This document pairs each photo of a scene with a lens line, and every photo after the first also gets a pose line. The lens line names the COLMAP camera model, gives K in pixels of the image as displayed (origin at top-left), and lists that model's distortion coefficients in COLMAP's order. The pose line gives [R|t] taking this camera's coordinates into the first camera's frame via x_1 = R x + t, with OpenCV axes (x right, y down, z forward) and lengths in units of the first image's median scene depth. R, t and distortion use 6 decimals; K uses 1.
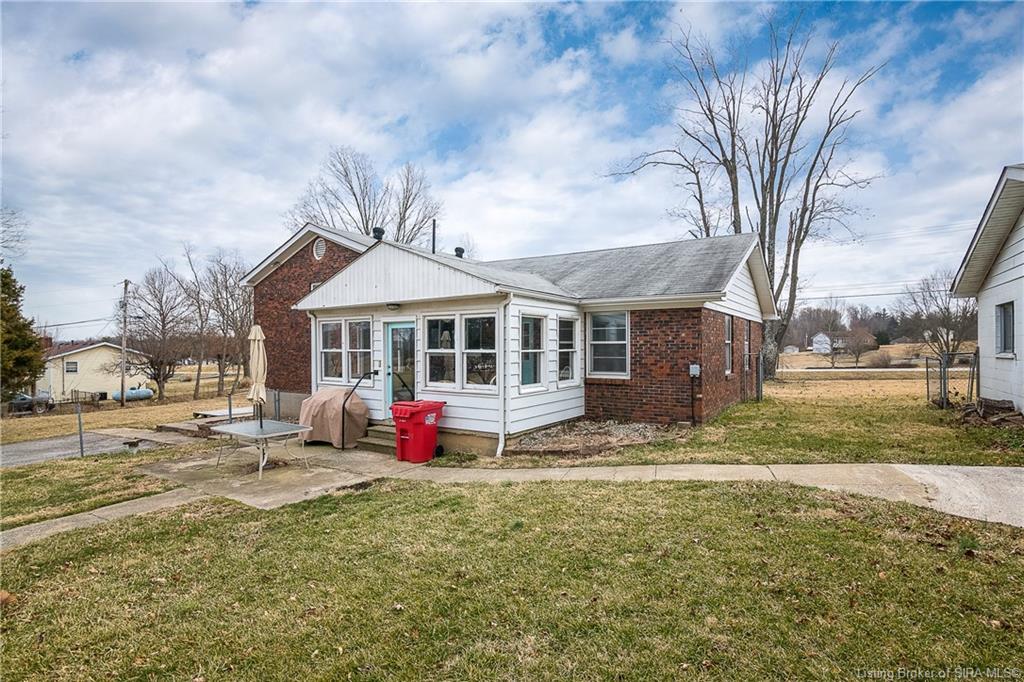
lens RADIAL K [[511.9, 0, 504.4], [0, 511.9, 347.4], [0, 0, 1]] dist [-0.000764, 0.000410]
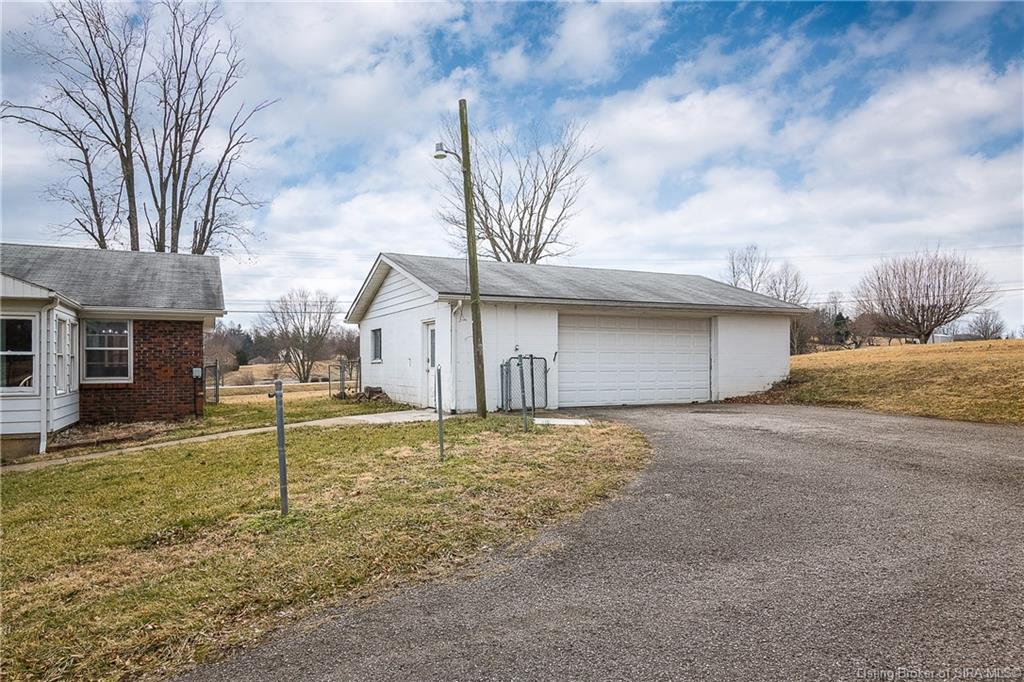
lens RADIAL K [[705.3, 0, 511.0], [0, 705.3, 345.7], [0, 0, 1]] dist [-0.005603, -0.001181]
pose [[0.524940, 0.027146, 0.850706, -0.601363], [0.002951, 0.999427, -0.033713, 0.036160], [-0.851134, 0.020208, 0.524559, -0.463558]]
